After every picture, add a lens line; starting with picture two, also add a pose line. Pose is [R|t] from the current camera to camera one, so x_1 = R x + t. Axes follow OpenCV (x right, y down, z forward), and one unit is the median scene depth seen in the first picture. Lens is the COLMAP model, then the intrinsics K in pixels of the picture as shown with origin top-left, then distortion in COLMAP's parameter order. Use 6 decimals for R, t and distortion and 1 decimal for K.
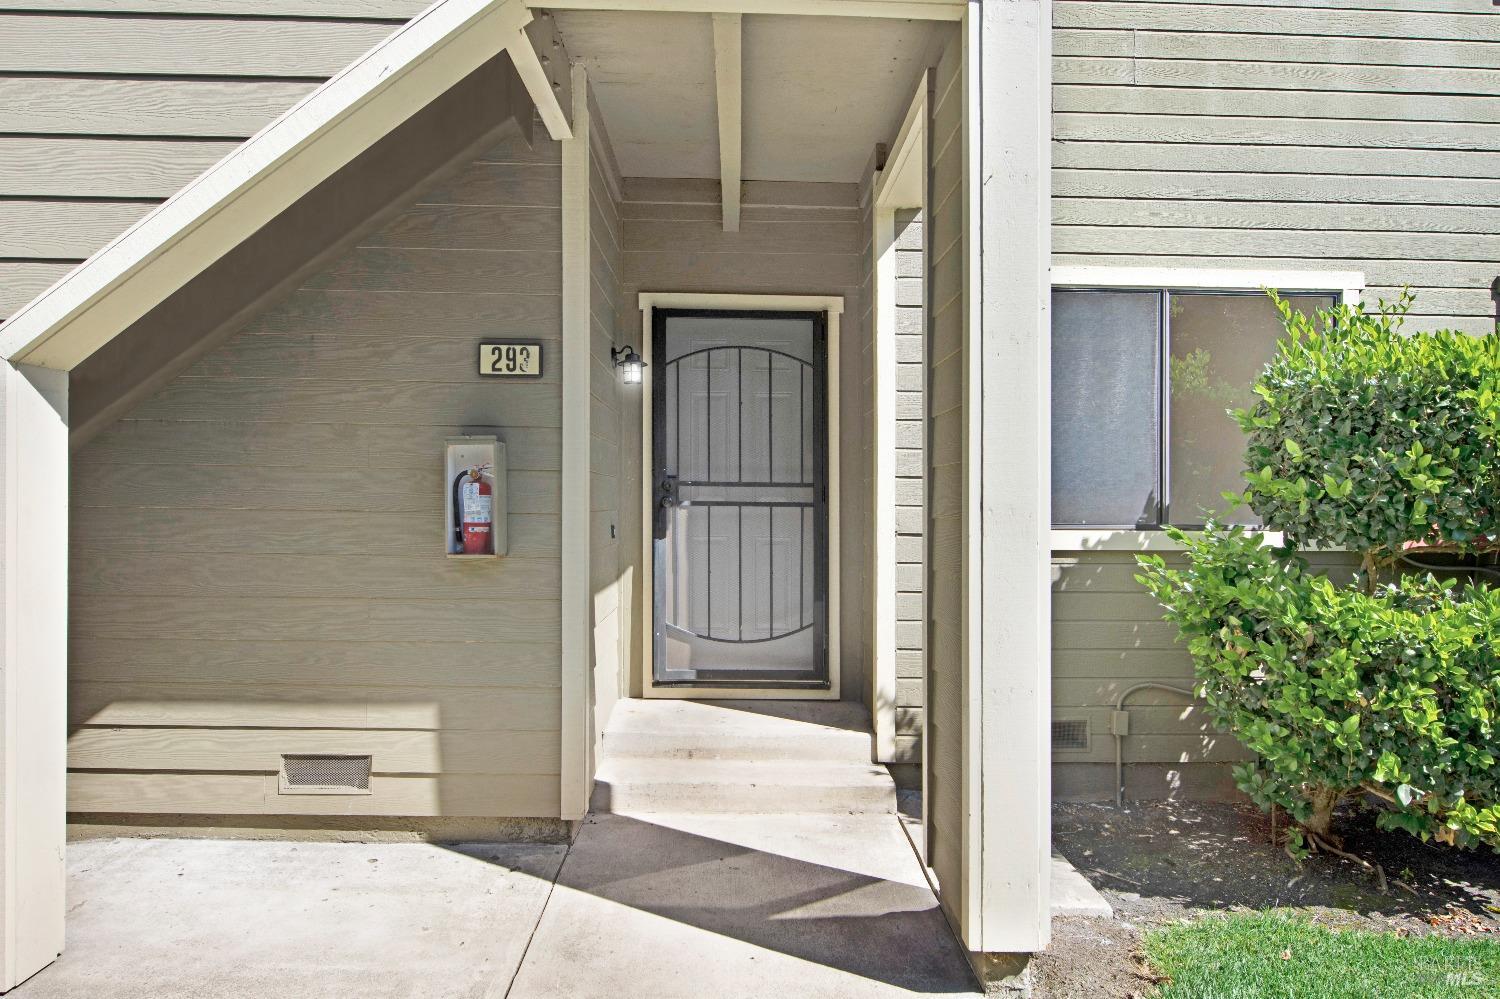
lens RADIAL K [[942.1, 0, 752.2], [0, 942.1, 468.9], [0, 0, 1]] dist [-0.013103, -0.007376]
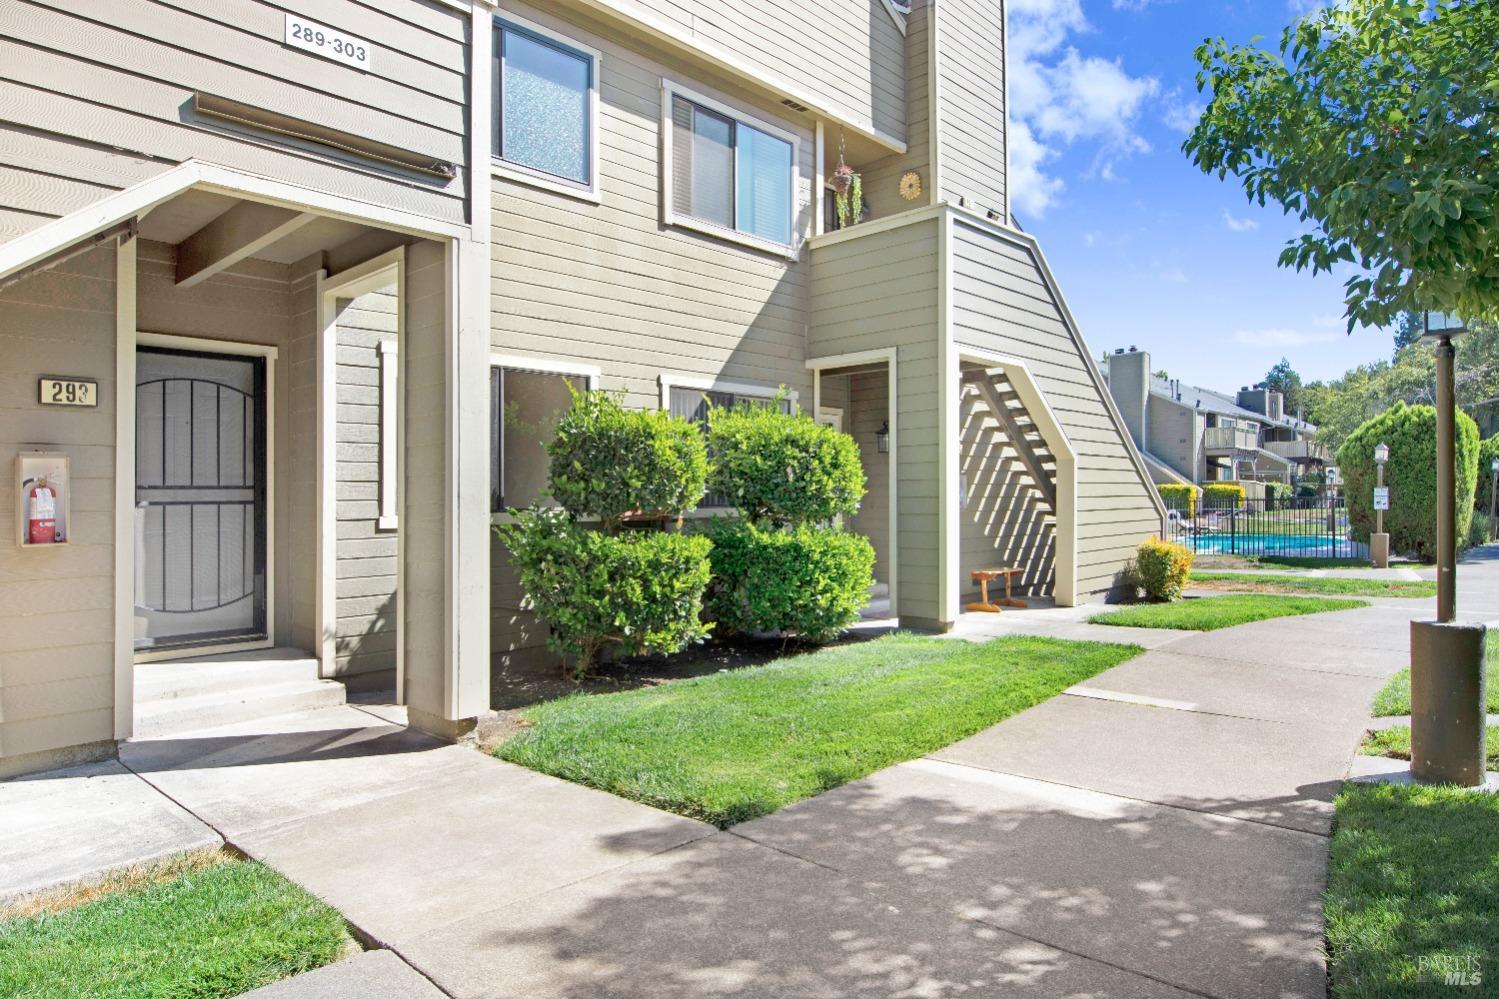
lens RADIAL K [[941.5, 0, 753.7], [0, 941.5, 494.8], [0, 0, 1]] dist [-0.013103, -0.007376]
pose [[0.703871, -0.015195, 0.710165, -0.529205], [-0.003914, 0.999673, 0.025269, -0.011704], [-0.710317, -0.020566, 0.703581, -0.606460]]
